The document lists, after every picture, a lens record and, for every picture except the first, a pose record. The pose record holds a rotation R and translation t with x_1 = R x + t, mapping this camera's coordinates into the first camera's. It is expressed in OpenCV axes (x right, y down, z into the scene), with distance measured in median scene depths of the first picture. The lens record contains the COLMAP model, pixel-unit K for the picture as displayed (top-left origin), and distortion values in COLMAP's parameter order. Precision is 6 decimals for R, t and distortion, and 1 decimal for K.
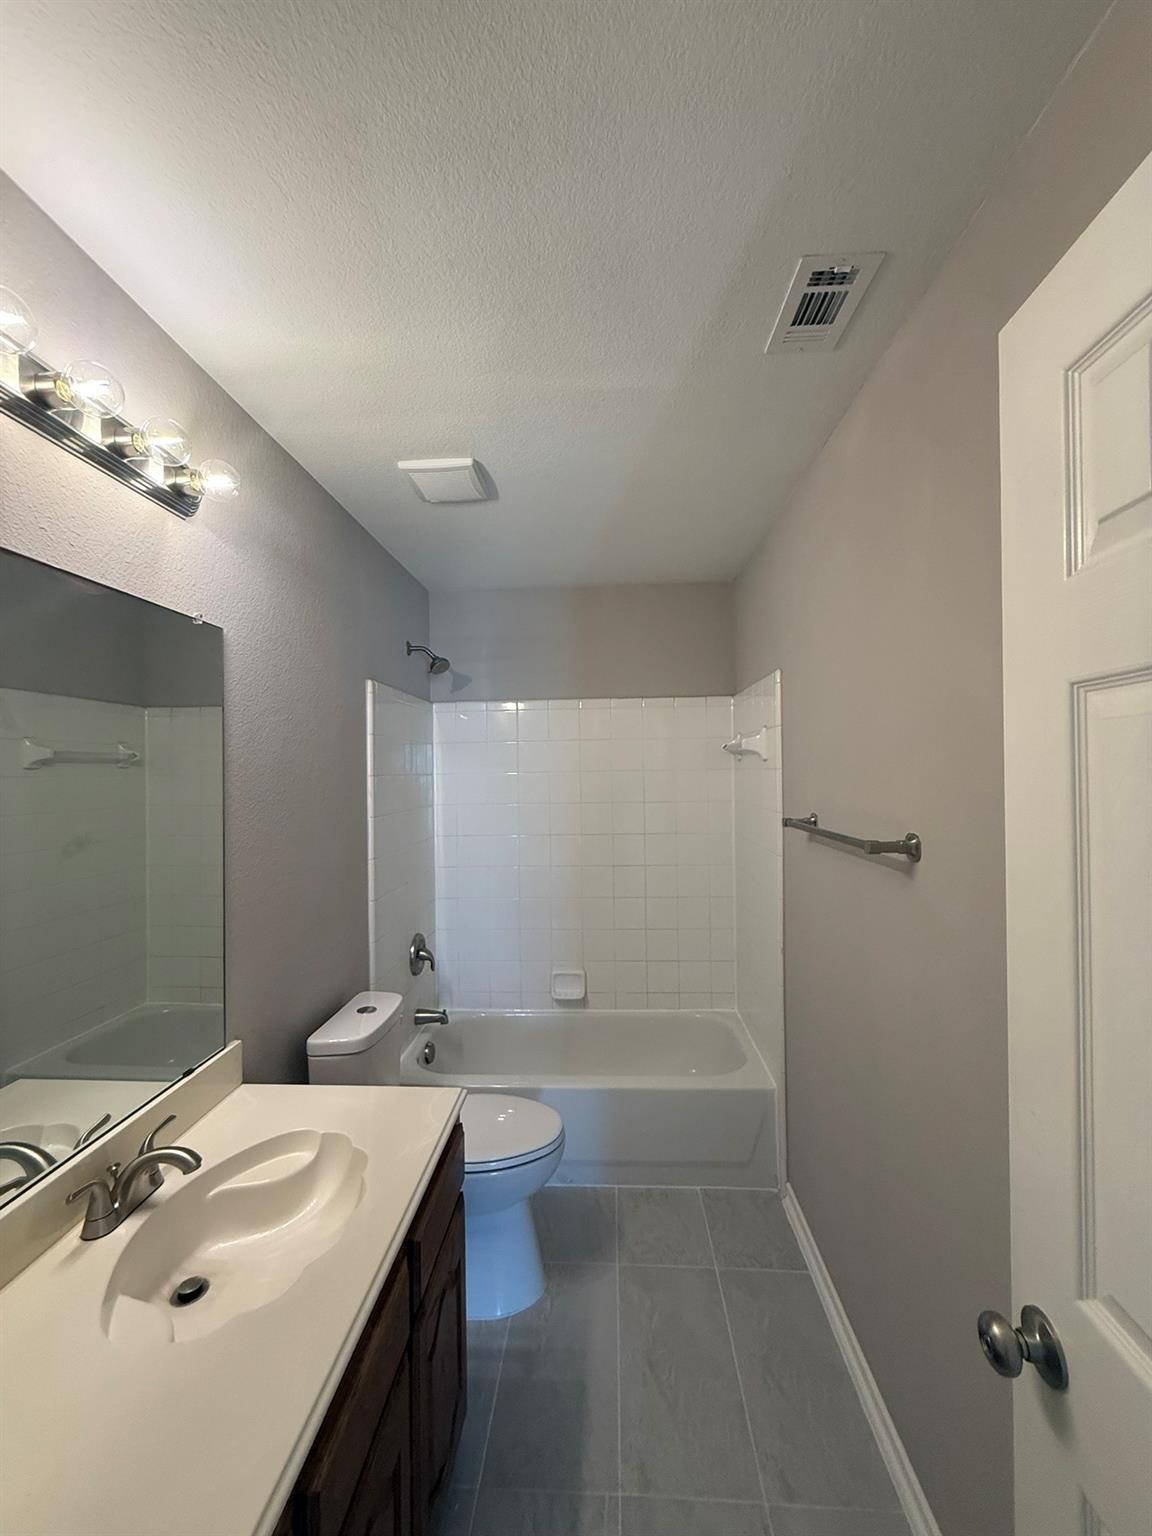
lens RADIAL K [[613.4, 0, 572.3], [0, 613.4, 765.5], [0, 0, 1]] dist [0.003236, -0.000318]
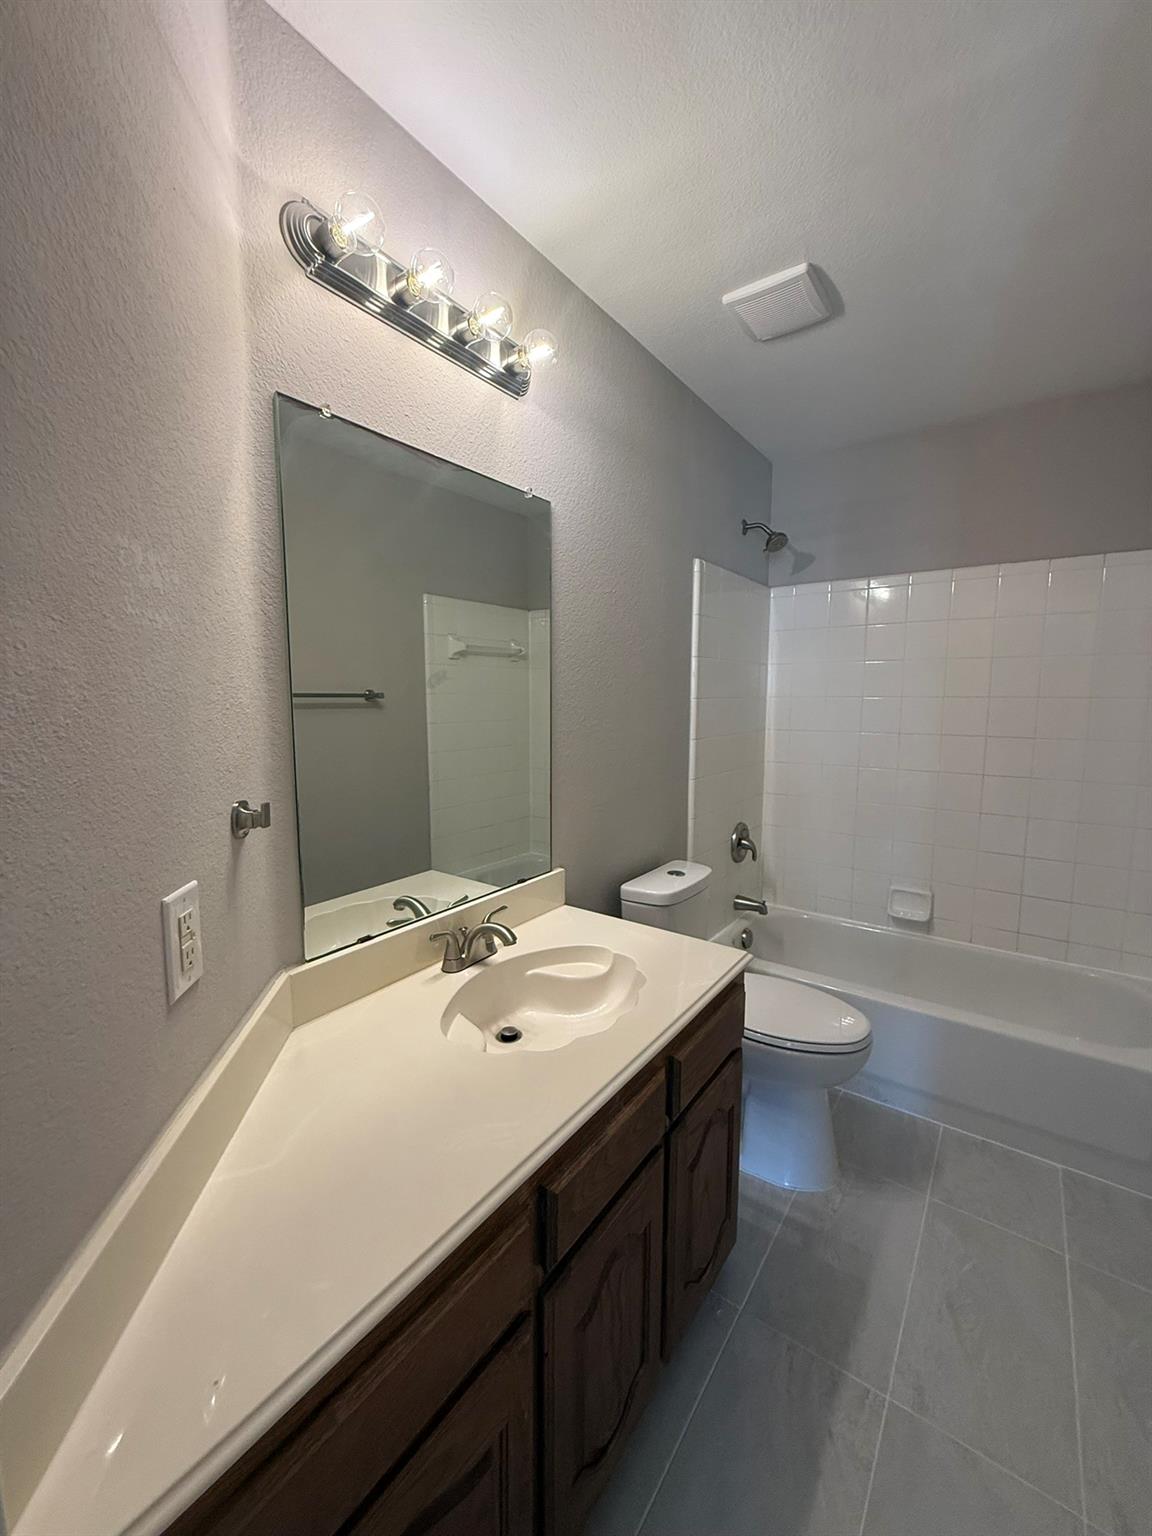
lens RADIAL K [[613.4, 0, 575.1], [0, 613.4, 759.1], [0, 0, 1]] dist [0.003236, -0.000318]
pose [[0.844274, 0.078086, -0.530192, 0.076431], [-0.010295, 0.991508, 0.129634, 0.079535], [0.535813, -0.103988, 0.837909, 0.046263]]
